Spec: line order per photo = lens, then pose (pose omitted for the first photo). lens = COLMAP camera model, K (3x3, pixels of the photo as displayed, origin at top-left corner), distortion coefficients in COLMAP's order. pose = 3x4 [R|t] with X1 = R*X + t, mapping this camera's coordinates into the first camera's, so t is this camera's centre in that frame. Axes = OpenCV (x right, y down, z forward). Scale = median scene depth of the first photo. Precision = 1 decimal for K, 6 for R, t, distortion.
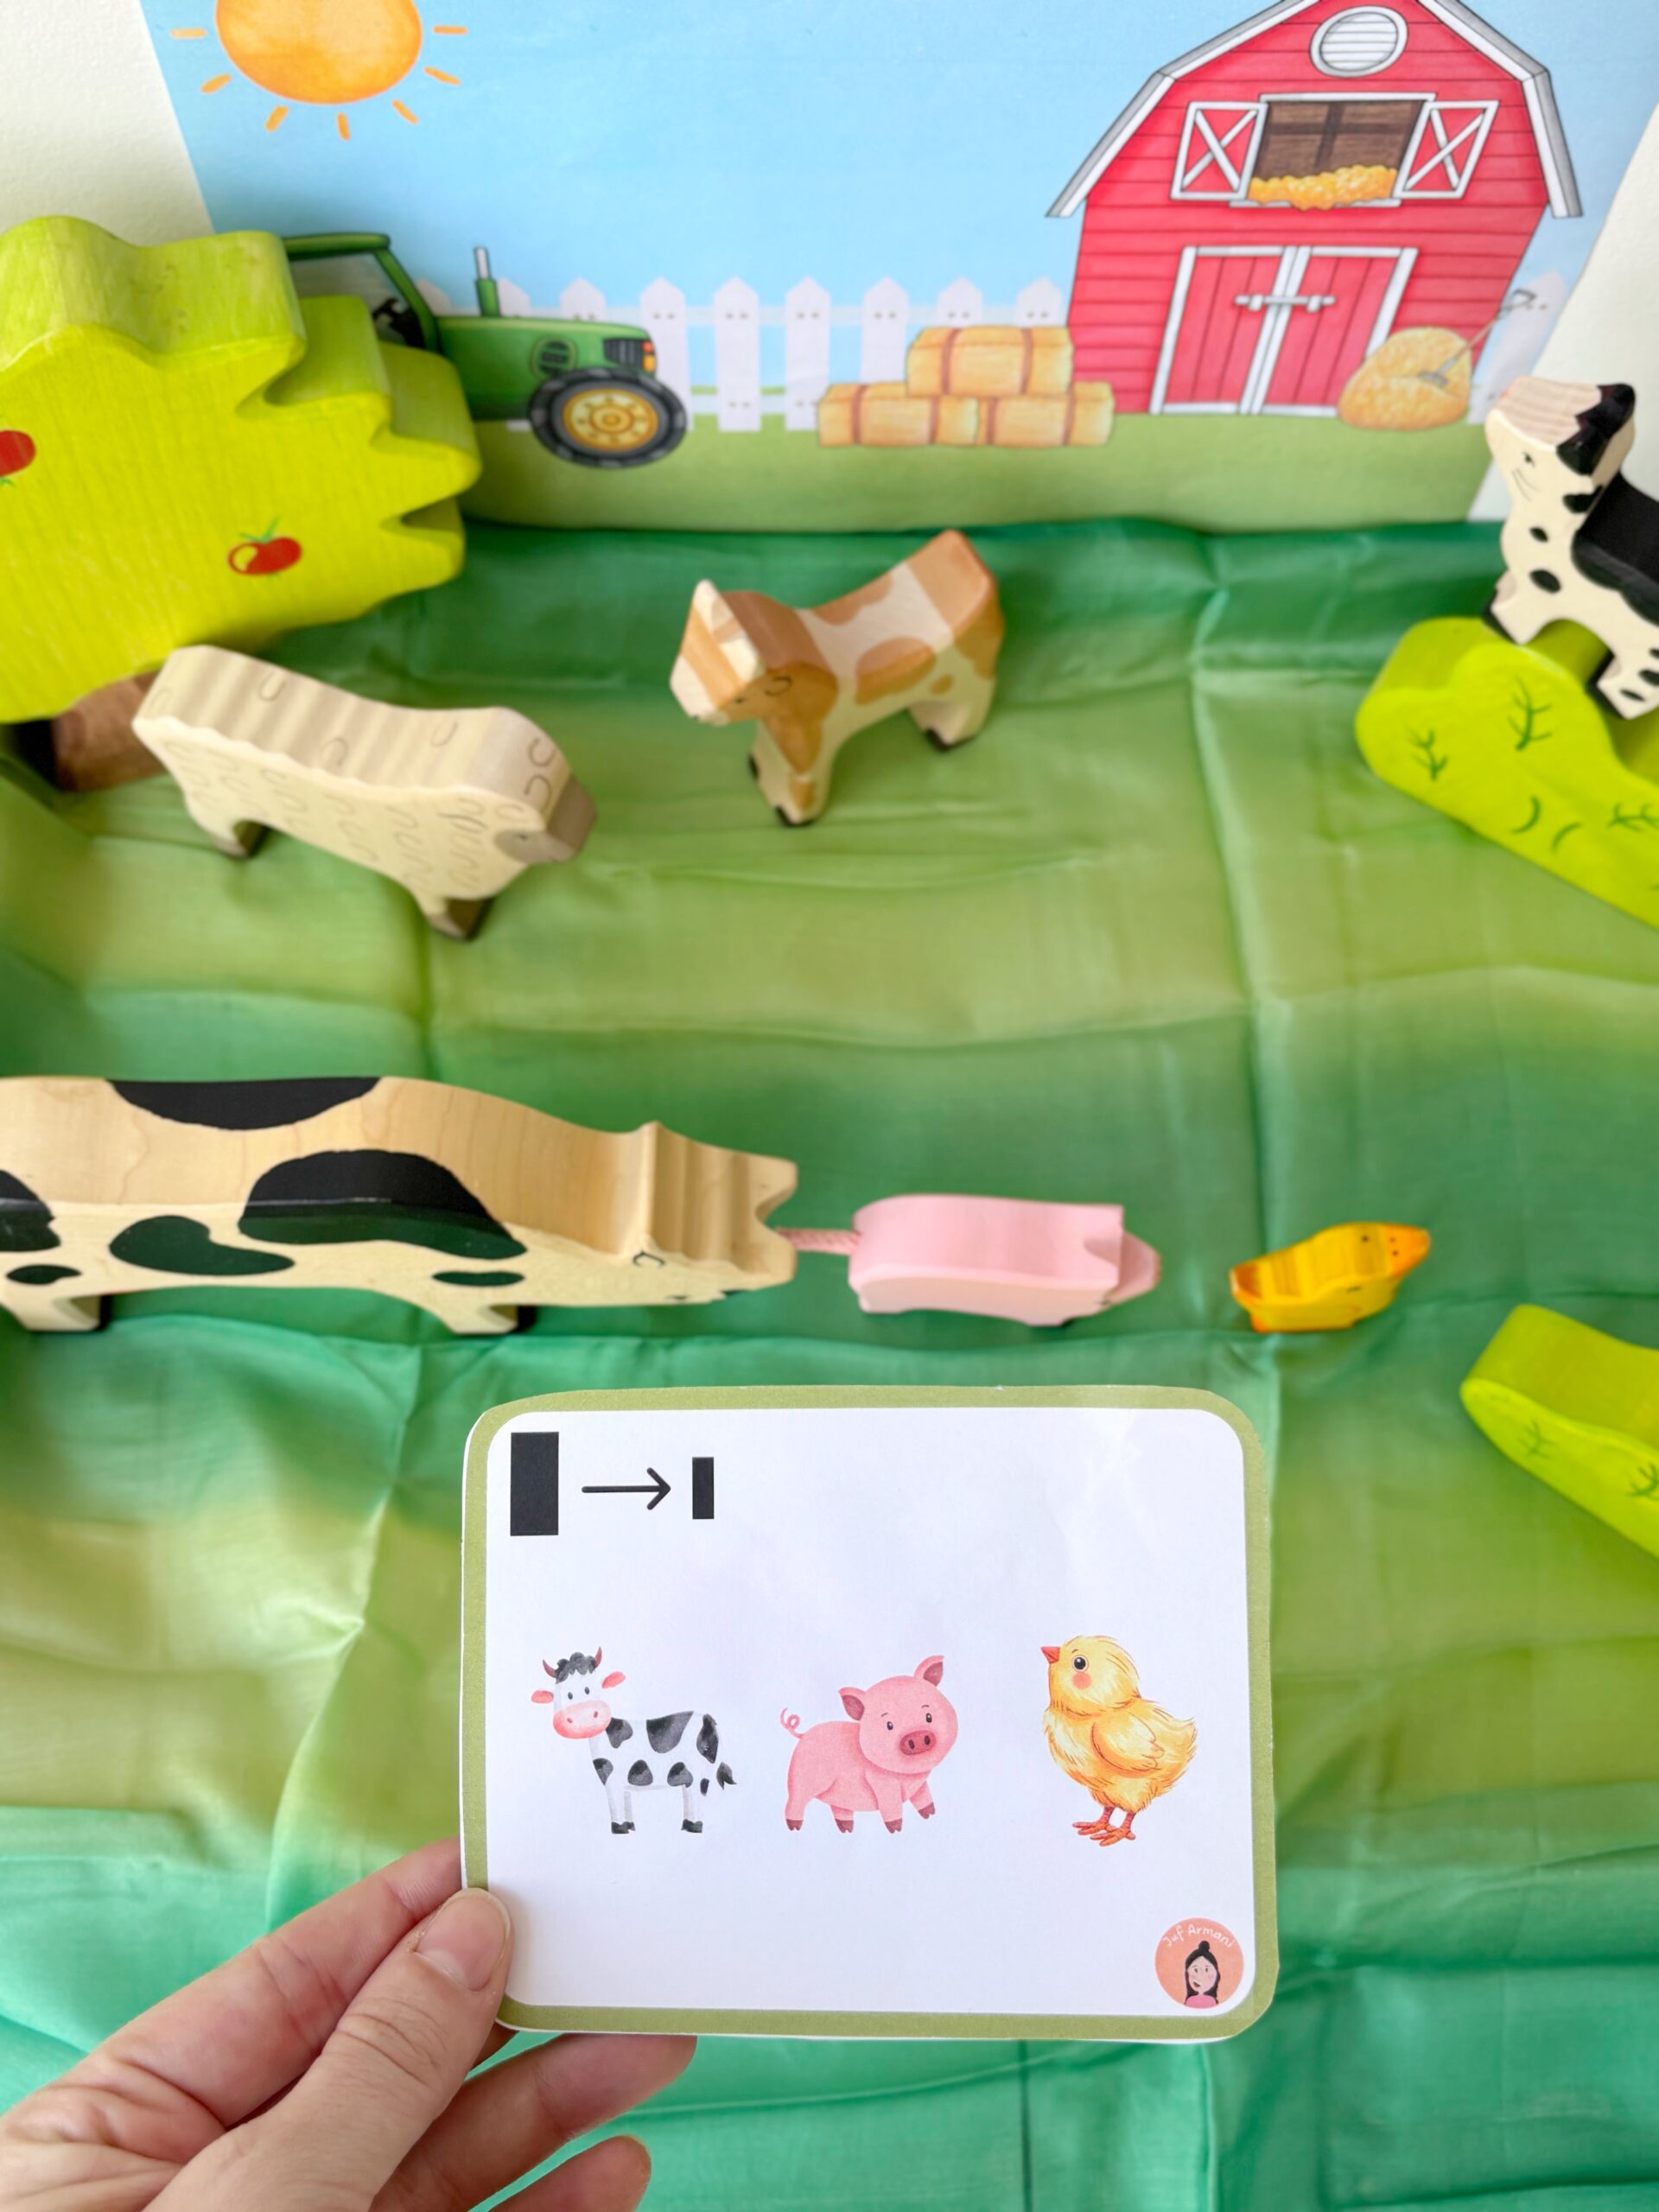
lens RADIAL K [[2365.2, 0, 828.3], [0, 2365.2, 1104.4], [0, 0, 1]] dist [-0.030031, 0.000000]
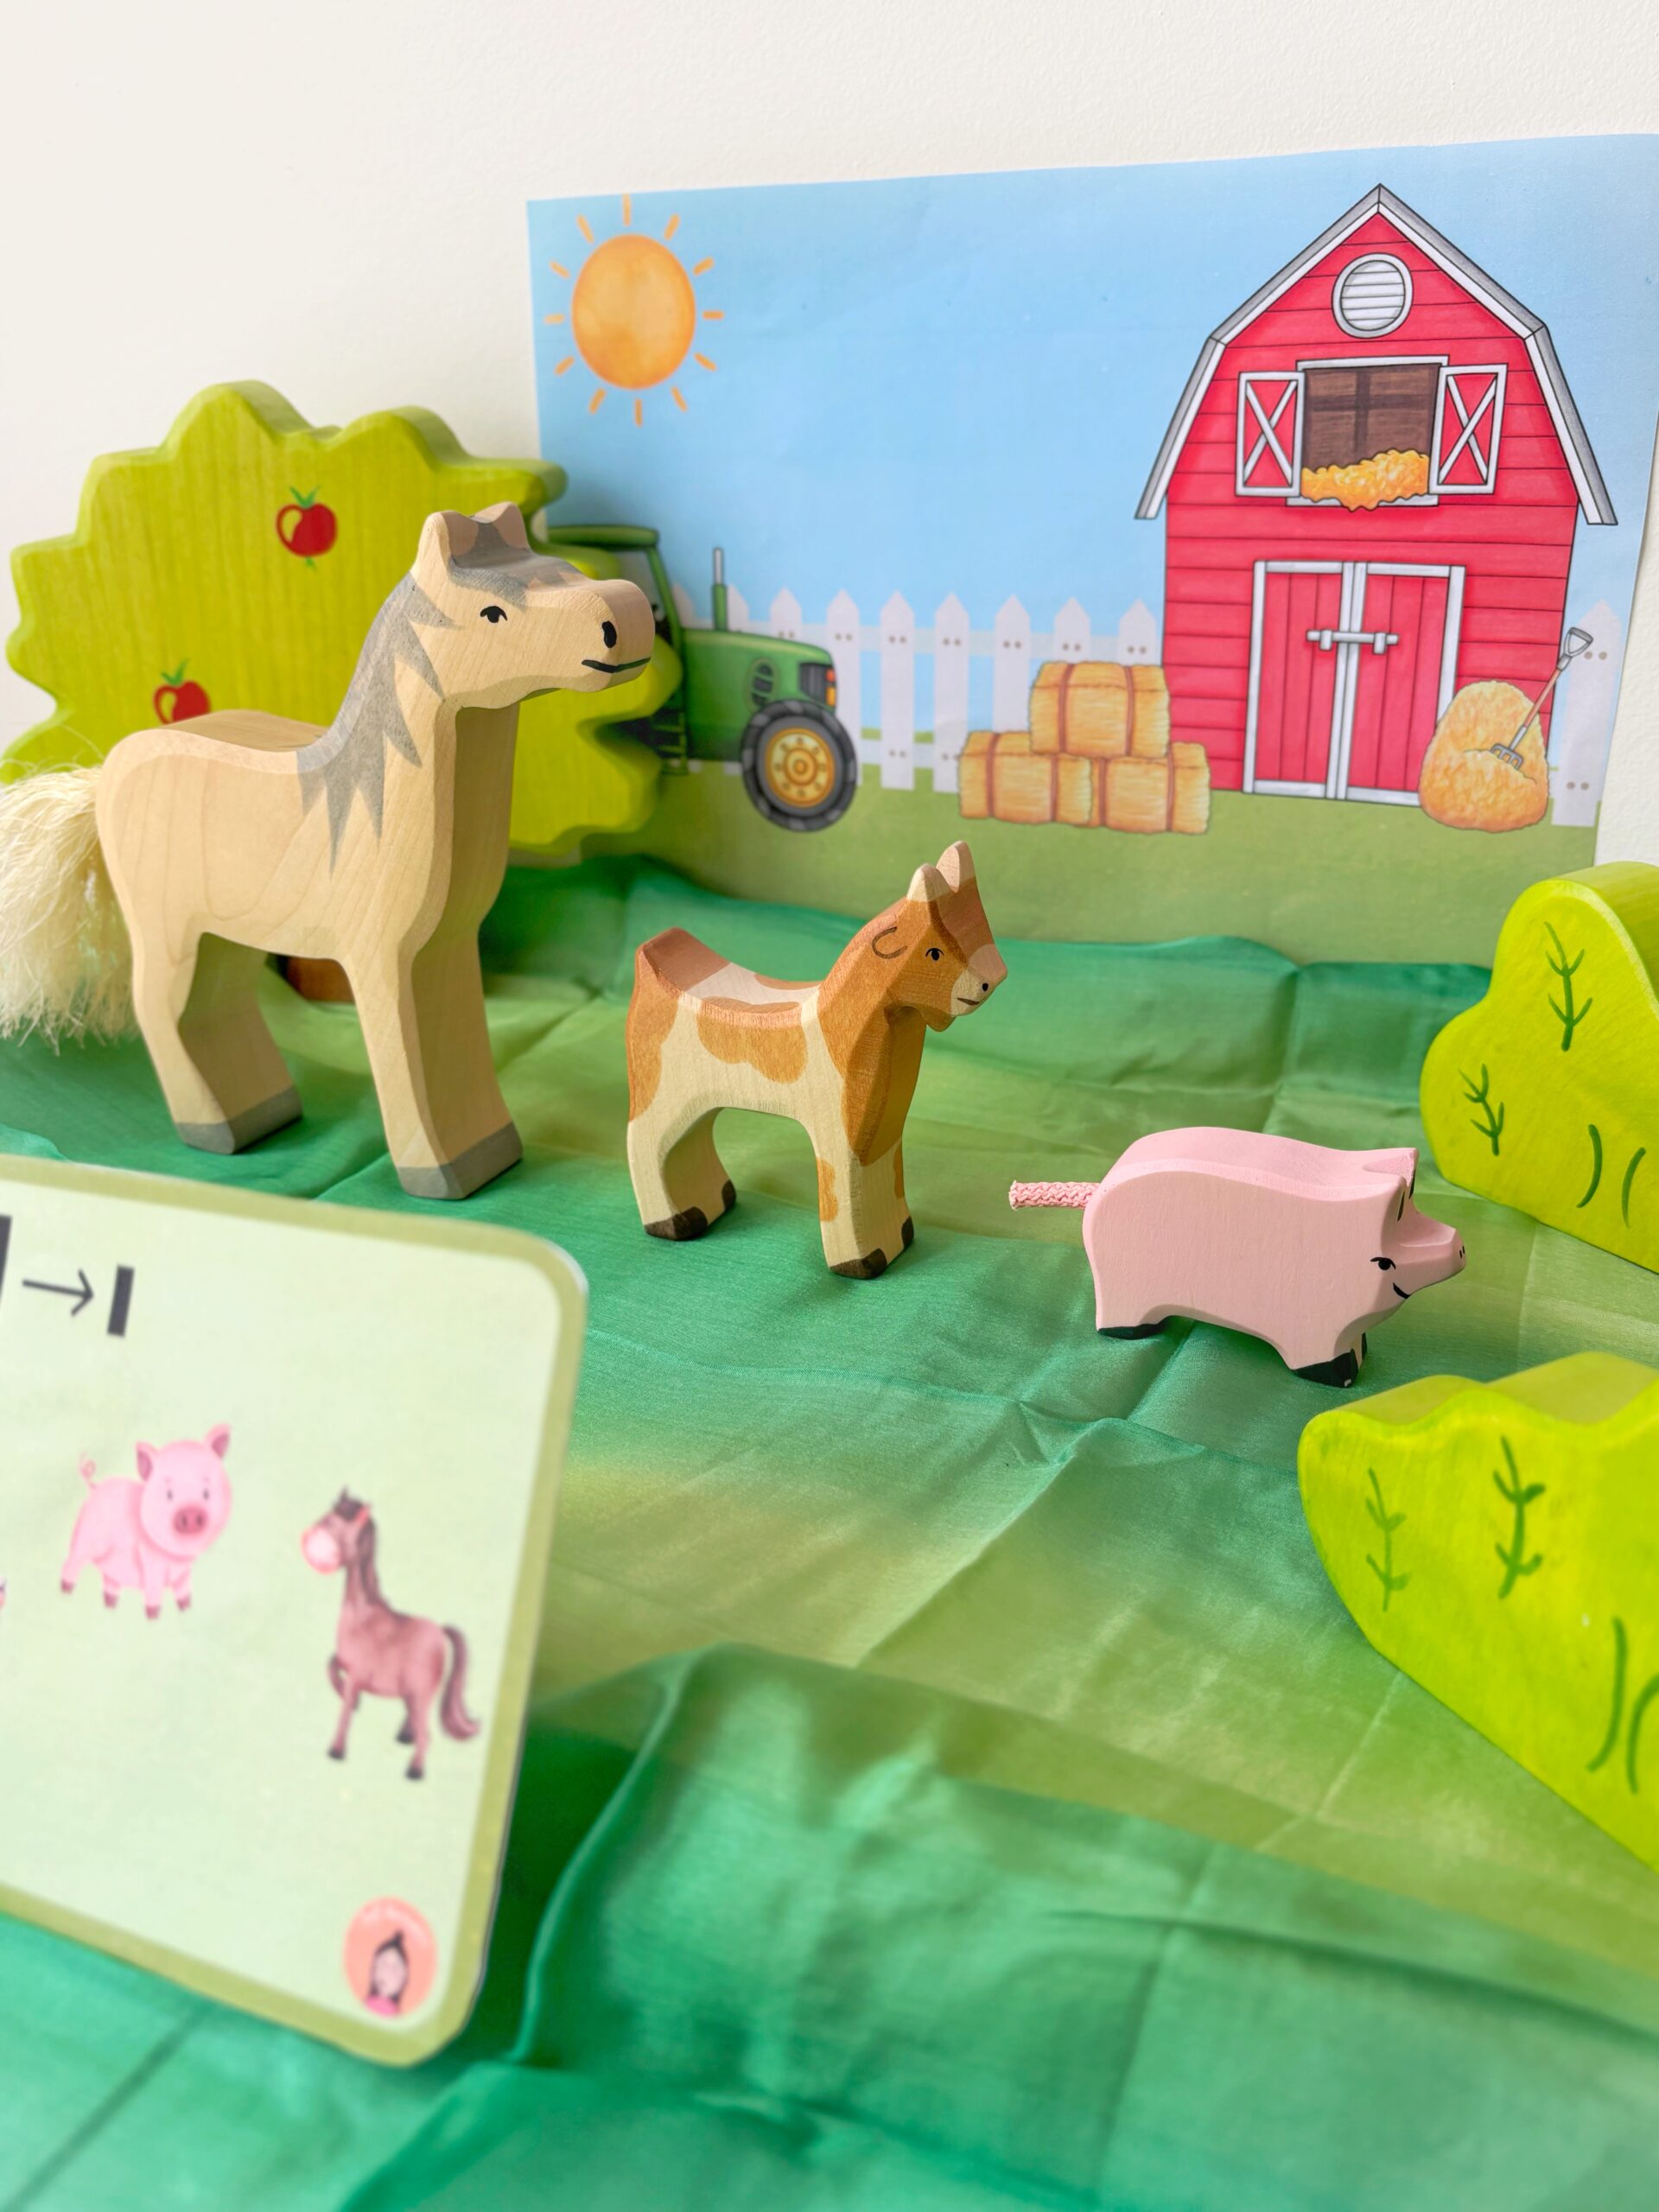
lens RADIAL K [[1896.4, 0, 862.1], [0, 1896.4, 1121.3], [0, 0, 1]] dist [-0.016339, 0.075791]
pose [[0.905643, 0.130208, -0.403555, 0.374074], [-0.386016, 0.647048, -0.657511, 0.481266], [0.175506, 0.751249, 0.636257, 0.560524]]
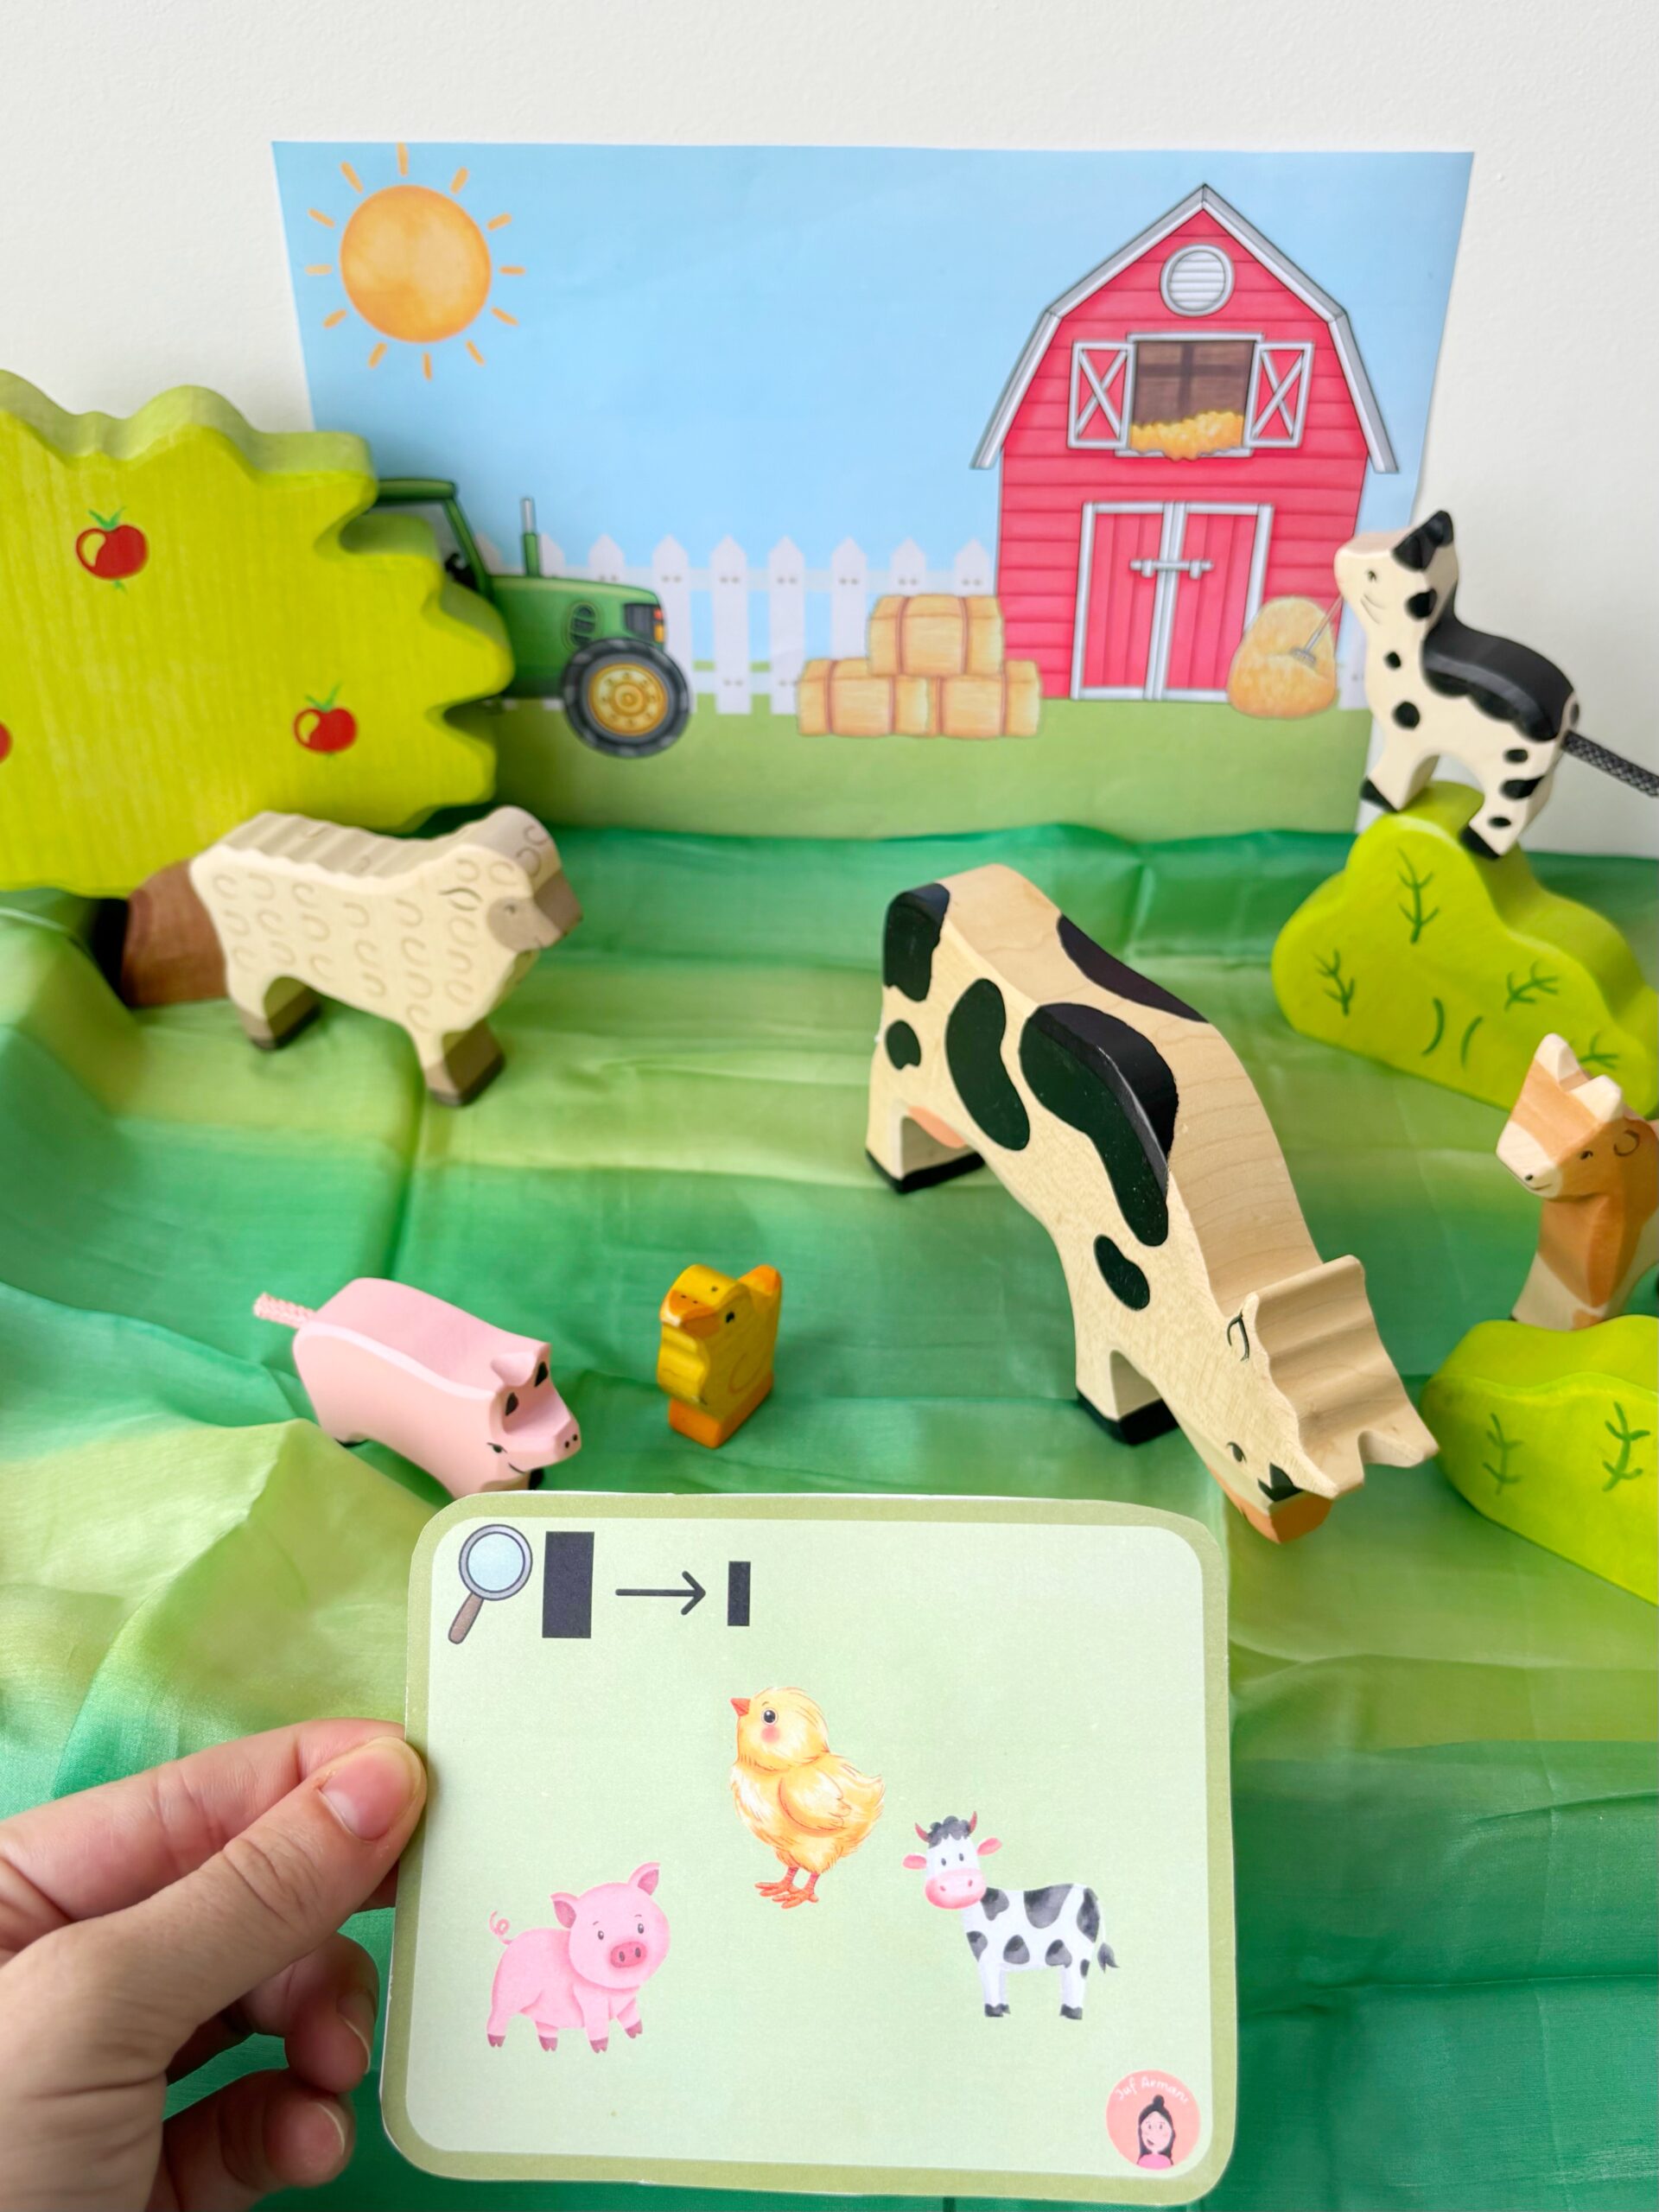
lens RADIAL K [[2117.9, 0, 834.1], [0, 2117.9, 1111.4], [0, 0, 1]] dist [-0.000141, 0.000000]
pose [[0.998926, 0.014122, -0.044136, 0.069837], [-0.035312, 0.848731, -0.527645, 0.494692], [0.030009, 0.528637, 0.848317, 0.200371]]
